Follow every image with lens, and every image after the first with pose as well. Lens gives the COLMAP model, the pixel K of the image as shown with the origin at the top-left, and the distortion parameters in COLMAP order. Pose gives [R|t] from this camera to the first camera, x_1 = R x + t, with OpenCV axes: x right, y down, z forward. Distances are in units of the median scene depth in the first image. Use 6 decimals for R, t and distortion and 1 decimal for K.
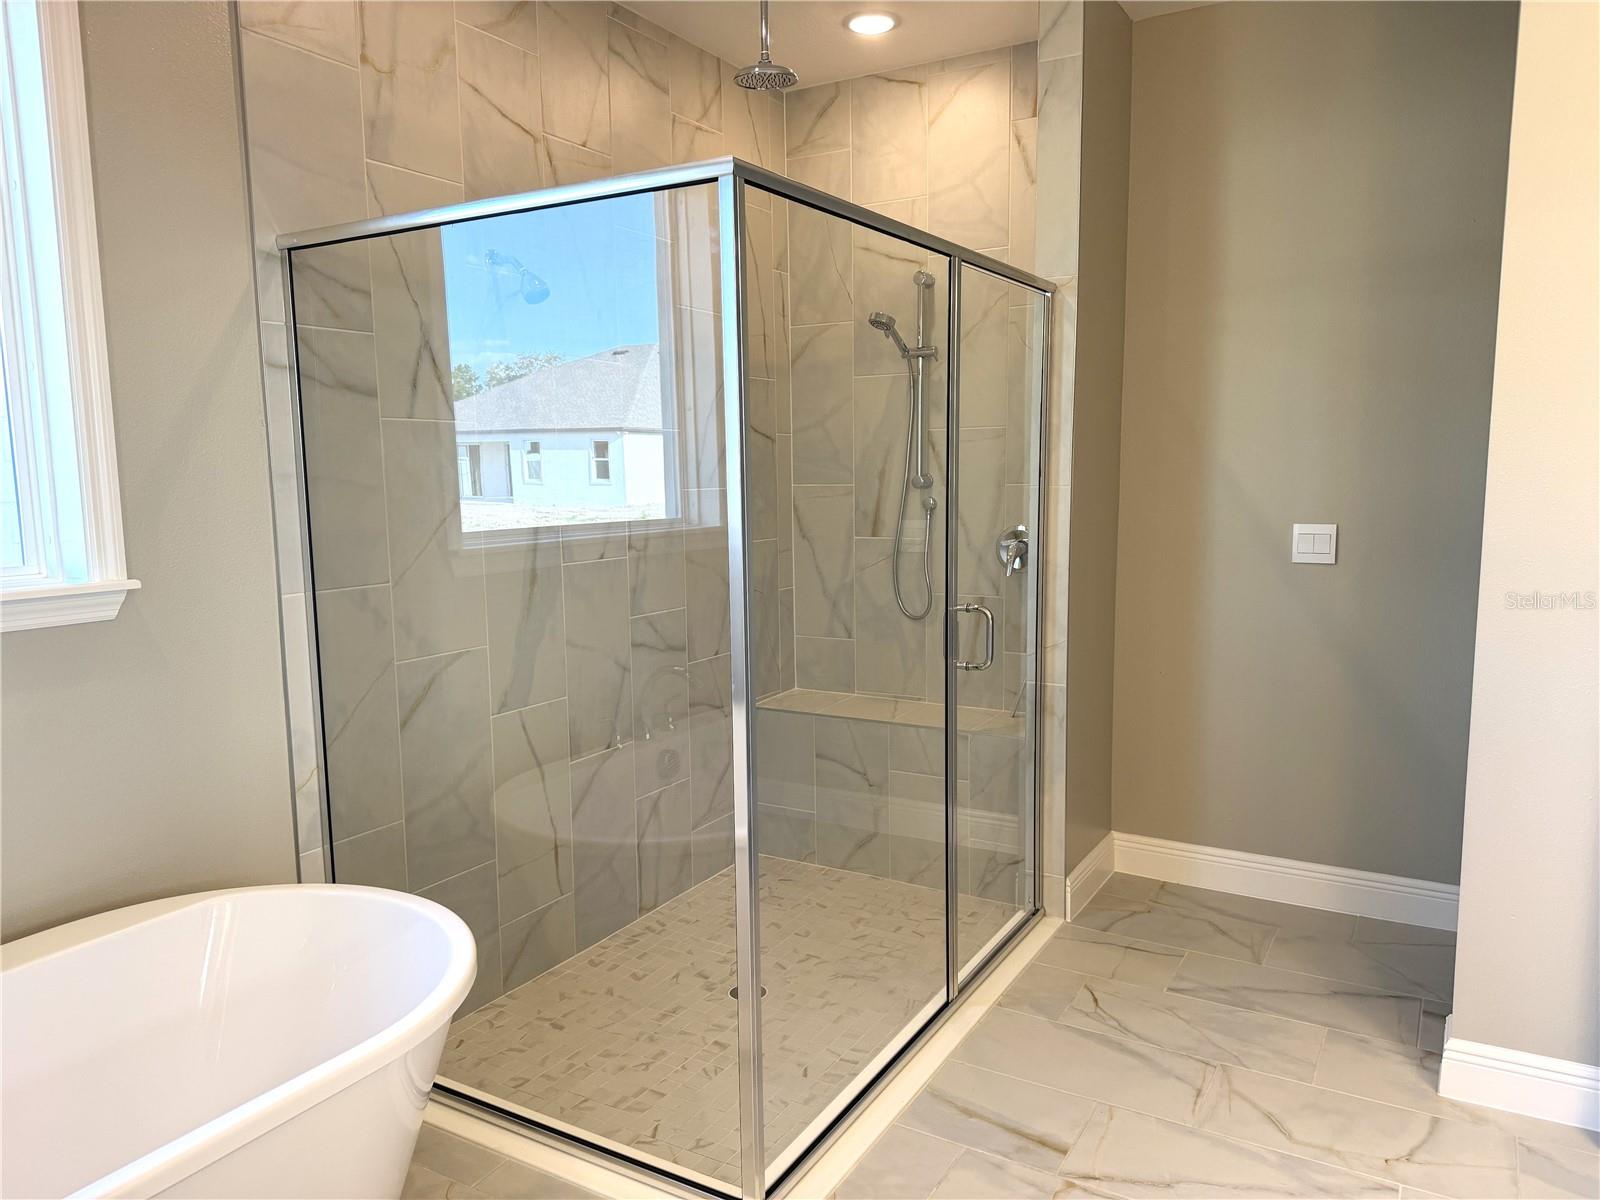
lens RADIAL K [[1141.7, 0, 800.0], [0, 1141.7, 600.0], [0, 0, 1]] dist [-0.006834, -0.012229]
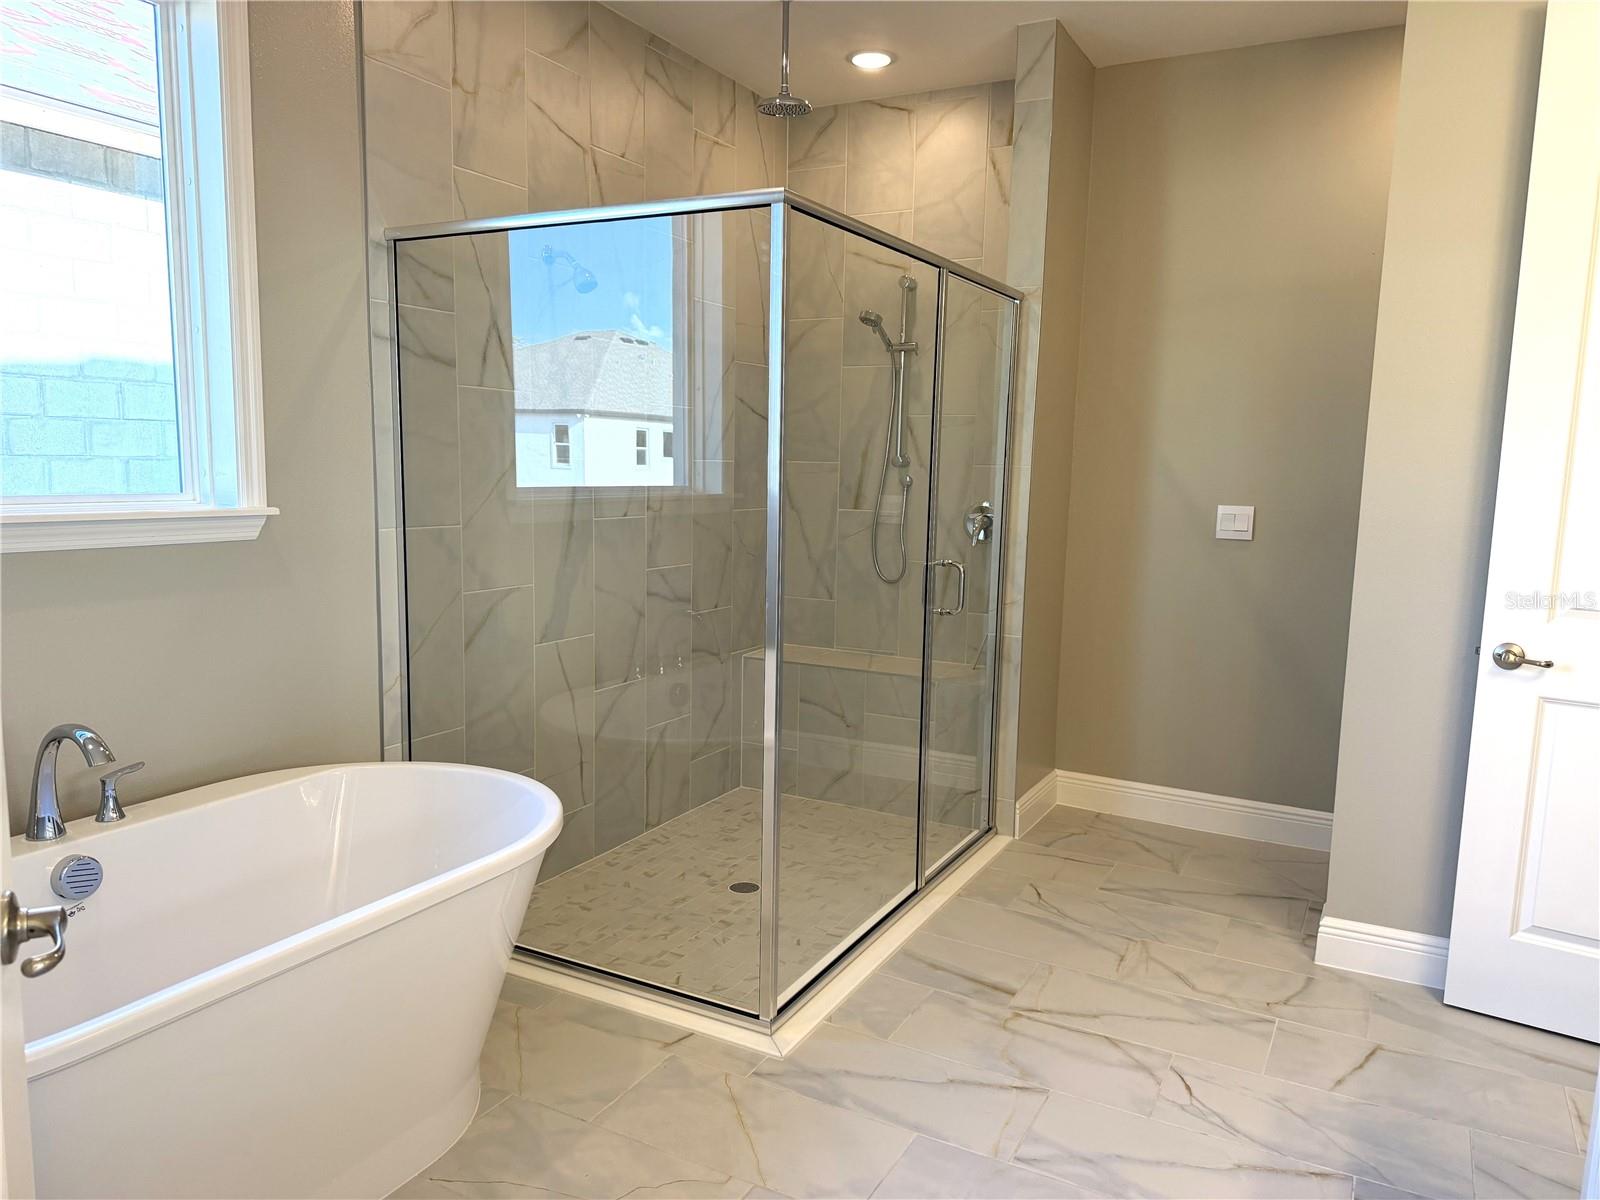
lens RADIAL K [[1138.8, 0, 793.3], [0, 1138.8, 599.5], [0, 0, 1]] dist [-0.004214, -0.006814]
pose [[0.998875, 0.029646, 0.037008, -0.048037], [-0.029856, 0.999541, 0.005153, 0.039970], [-0.036838, -0.006252, 0.999302, -0.167229]]
